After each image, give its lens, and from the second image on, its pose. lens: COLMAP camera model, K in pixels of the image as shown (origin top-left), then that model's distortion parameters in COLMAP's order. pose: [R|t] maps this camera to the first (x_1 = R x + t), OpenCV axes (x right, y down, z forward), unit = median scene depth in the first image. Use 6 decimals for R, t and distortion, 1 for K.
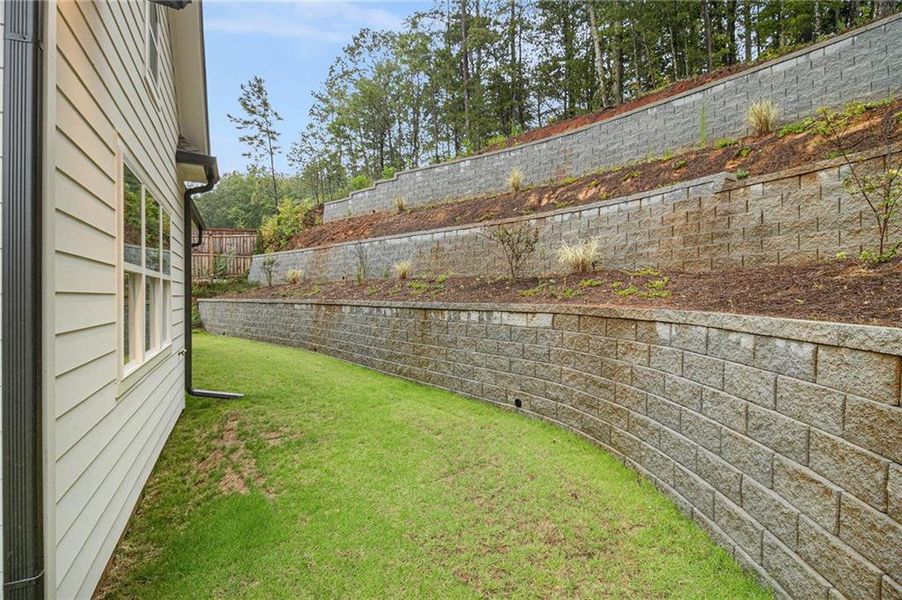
lens RADIAL K [[430.7, 0, 464.4], [0, 430.7, 290.6], [0, 0, 1]] dist [-0.011509, -0.000533]
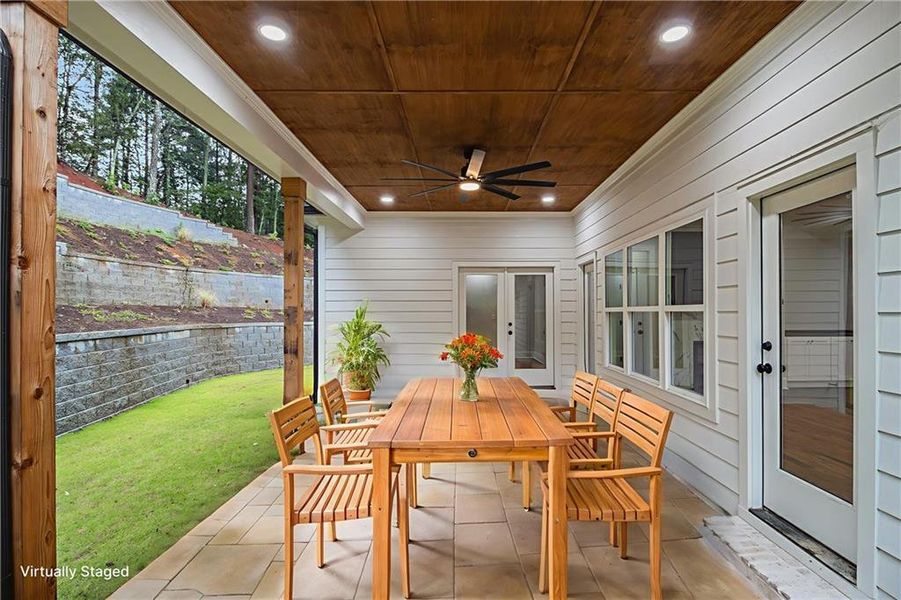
lens RADIAL K [[433.2, 0, 459.5], [0, 433.2, 304.4], [0, 0, 1]] dist [-0.004906, -0.000886]
pose [[-0.886200, 0.014283, 0.463082, -1.166455], [0.001596, 0.999613, -0.027777, -0.003084], [-0.463300, -0.023877, -0.885880, 1.418942]]
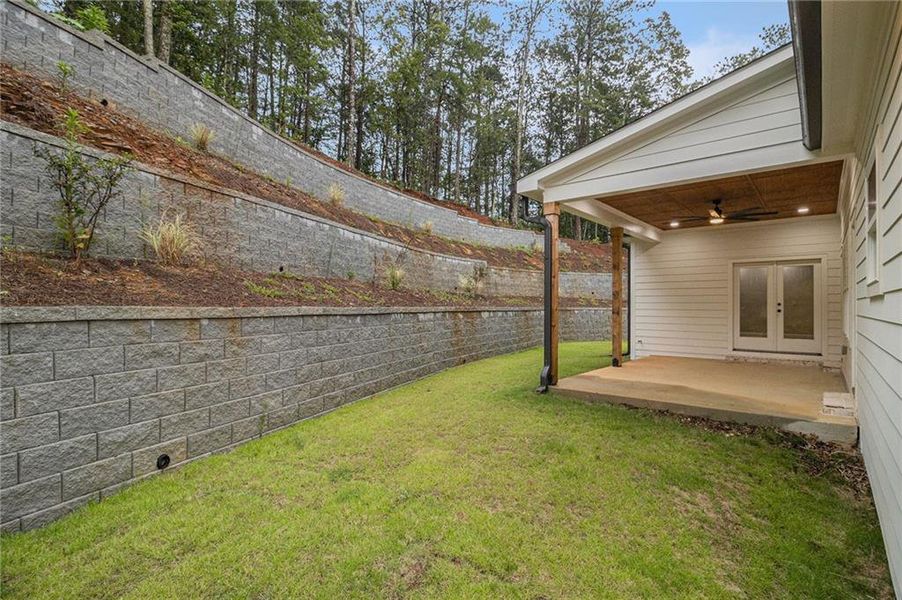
lens RADIAL K [[433.7, 0, 460.1], [0, 433.7, 304.4], [0, 0, 1]] dist [-0.004906, -0.000886]
pose [[-0.380713, 0.007755, 0.924661, -1.630629], [-0.008841, 0.999889, -0.012026, 0.037765], [-0.924651, -0.012753, -0.380602, 1.853918]]
